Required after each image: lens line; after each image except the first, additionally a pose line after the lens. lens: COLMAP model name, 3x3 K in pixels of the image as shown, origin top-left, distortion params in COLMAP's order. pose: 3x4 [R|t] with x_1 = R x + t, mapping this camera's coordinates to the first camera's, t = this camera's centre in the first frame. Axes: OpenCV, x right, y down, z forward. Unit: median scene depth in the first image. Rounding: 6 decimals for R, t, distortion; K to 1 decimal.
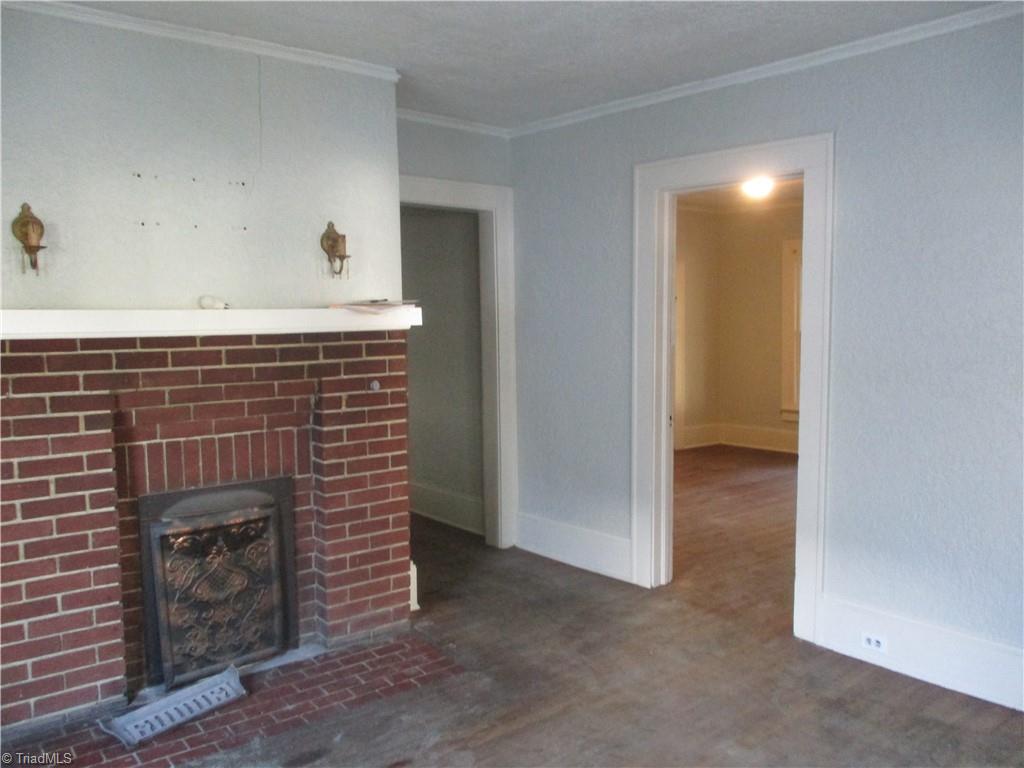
lens RADIAL K [[840.8, 0, 512.0], [0, 840.8, 384.0], [0, 0, 1]] dist [-0.043393, -0.000756]
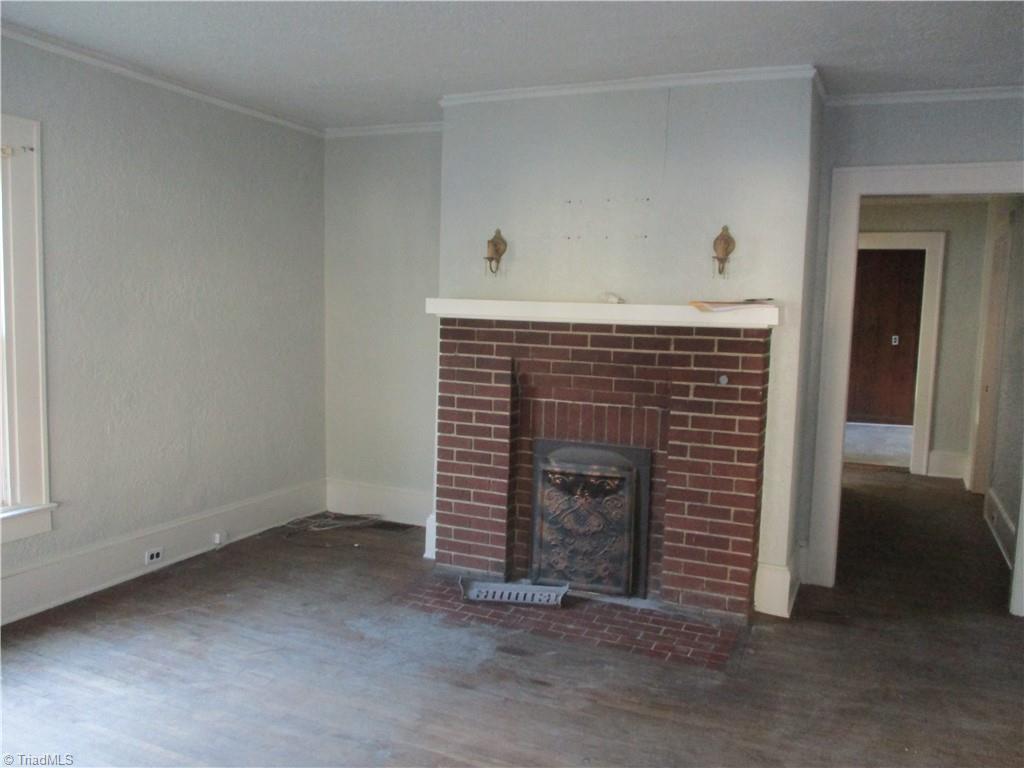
lens RADIAL K [[840.8, 0, 512.0], [0, 840.8, 384.0], [0, 0, 1]] dist [-0.043393, -0.000756]
pose [[0.444926, 0.103322, -0.889587, 0.696323], [-0.107078, 0.992334, 0.061701, -0.031538], [0.889143, 0.067803, 0.452579, 0.310343]]
